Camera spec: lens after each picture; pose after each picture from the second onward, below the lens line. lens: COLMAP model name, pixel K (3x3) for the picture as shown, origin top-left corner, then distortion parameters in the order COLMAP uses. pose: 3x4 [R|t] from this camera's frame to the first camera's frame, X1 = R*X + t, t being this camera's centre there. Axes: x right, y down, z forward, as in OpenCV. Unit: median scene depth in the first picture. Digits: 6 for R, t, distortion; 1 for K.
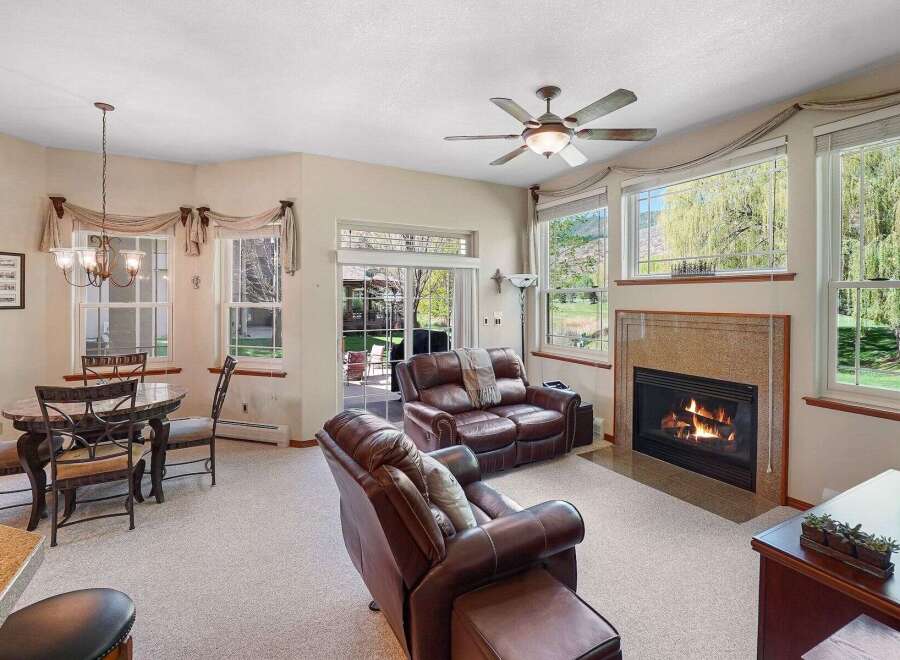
lens RADIAL K [[426.0, 0, 443.8], [0, 426.0, 299.0], [0, 0, 1]] dist [-0.011130, -0.001261]
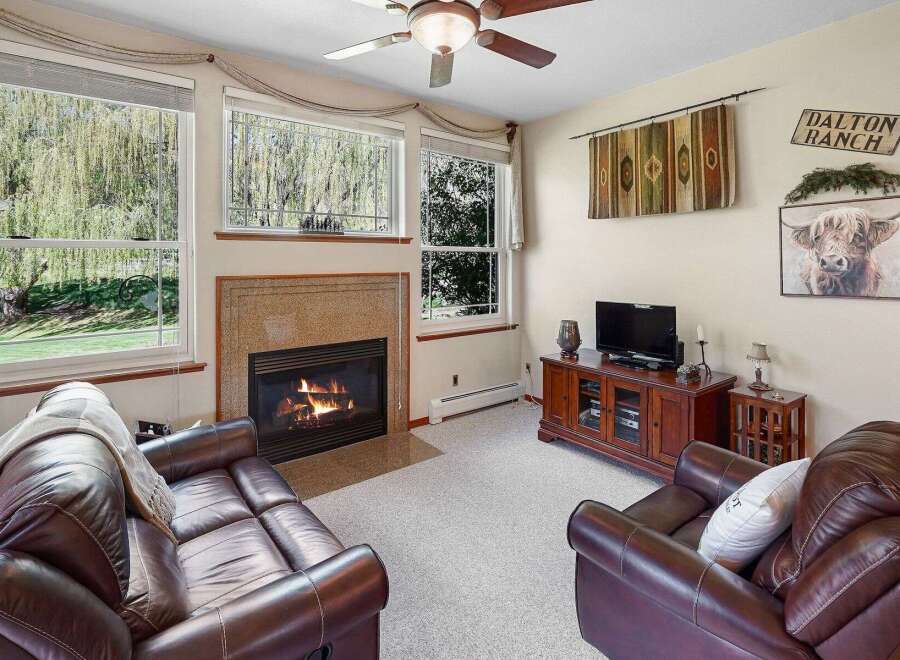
lens RADIAL K [[438.8, 0, 433.7], [0, 438.8, 256.1], [0, 0, 1]] dist [-0.022976, 0.006091]
pose [[-0.134687, 0.005766, 0.990871, -0.320428], [0.004737, 0.999975, -0.005175, -0.000956], [-0.990877, 0.003997, -0.134711, 0.784829]]
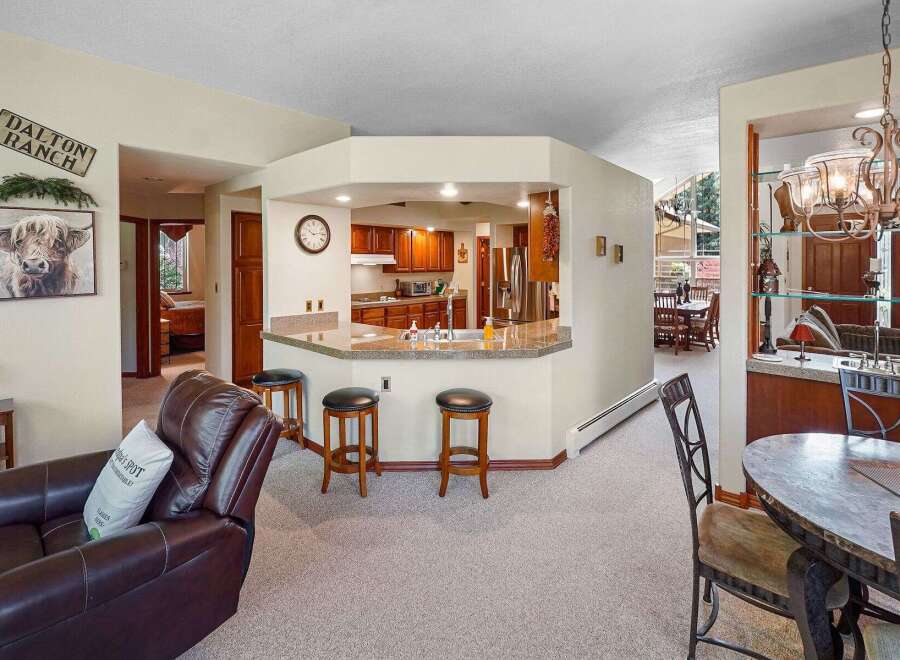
lens RADIAL K [[438.8, 0, 456.6], [0, 438.8, 270.3], [0, 0, 1]] dist [-0.022976, 0.006091]
pose [[-0.937843, 0.005352, -0.347020, -0.156657], [-0.000317, 0.999867, 0.016276, 0.004247], [0.347061, 0.015374, -0.937717, 0.972790]]
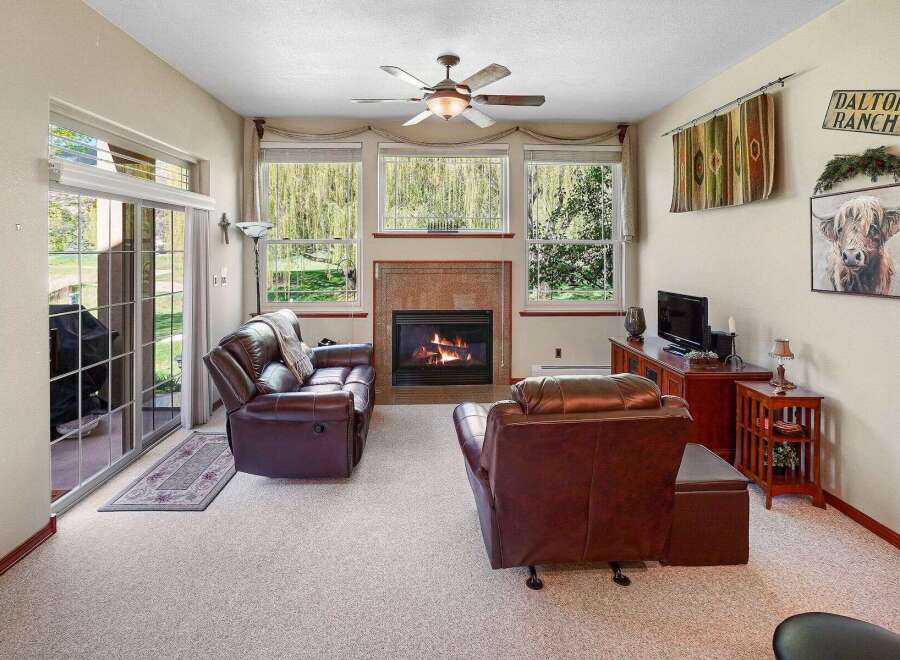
lens RADIAL K [[438.8, 0, 445.9], [0, 438.8, 247.1], [0, 0, 1]] dist [-0.022976, 0.006091]
pose [[0.434833, 0.002728, 0.900507, -0.528201], [0.003068, 0.999985, -0.004511, -0.003959], [-0.900506, 0.004725, 0.434818, 0.368513]]
